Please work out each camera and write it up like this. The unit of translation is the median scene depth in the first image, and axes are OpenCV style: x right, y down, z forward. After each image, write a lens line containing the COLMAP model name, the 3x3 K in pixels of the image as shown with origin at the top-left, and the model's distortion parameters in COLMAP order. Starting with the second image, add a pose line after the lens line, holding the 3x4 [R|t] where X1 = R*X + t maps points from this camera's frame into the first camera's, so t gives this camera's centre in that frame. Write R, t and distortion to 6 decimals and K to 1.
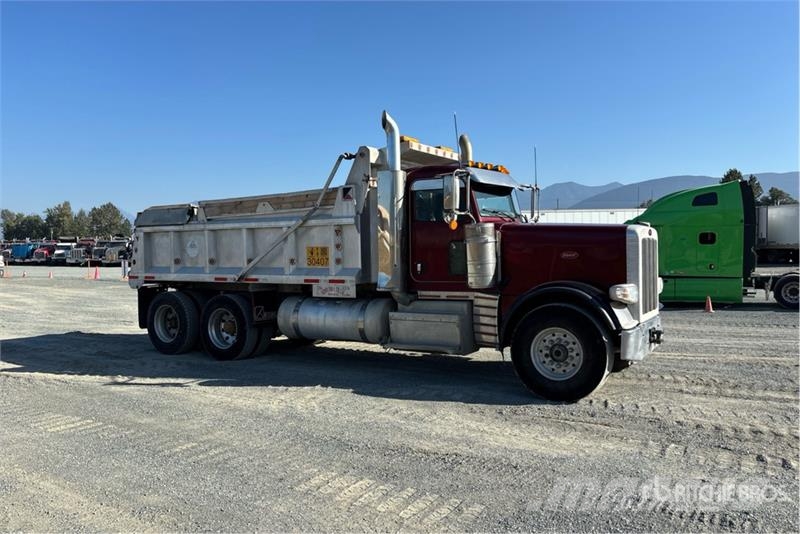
lens RADIAL K [[603.0, 0, 412.4], [0, 603.0, 269.1], [0, 0, 1]] dist [0.042638, -0.006271]
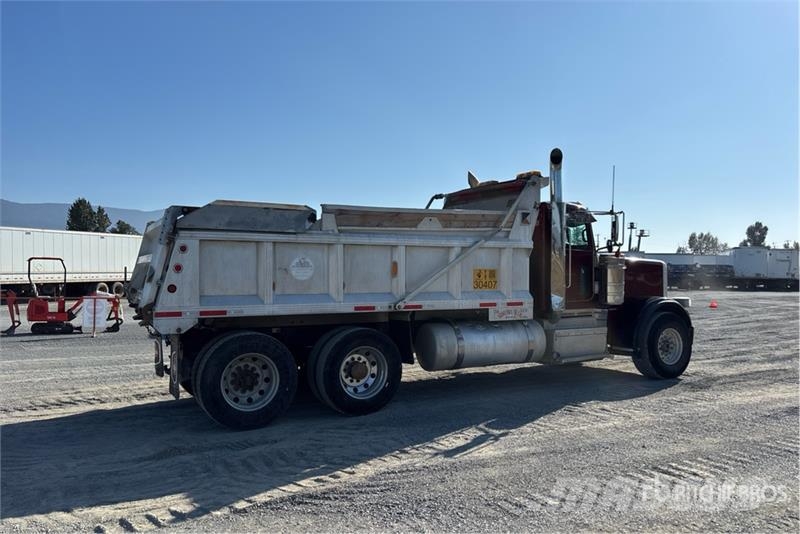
lens RADIAL K [[603.0, 0, 412.4], [0, 603.0, 269.1], [0, 0, 1]] dist [0.042638, -0.006271]
pose [[0.520662, 0.019853, 0.853532, -1.078189], [0.021657, 0.999101, -0.036450, -0.004699], [-0.853488, 0.037464, 0.519764, 0.623277]]
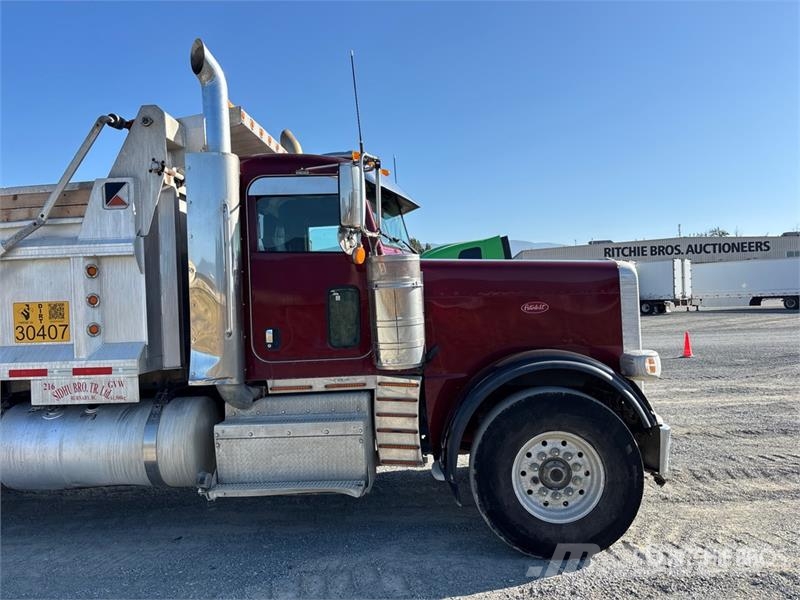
lens RADIAL K [[603.9, 0, 403.8], [0, 603.9, 298.4], [0, 0, 1]] dist [0.015720, -0.003937]
pose [[0.887844, -0.009986, 0.460036, -0.126937], [0.035734, 0.998242, -0.047296, -0.006387], [-0.458755, 0.058431, 0.886640, 0.443445]]
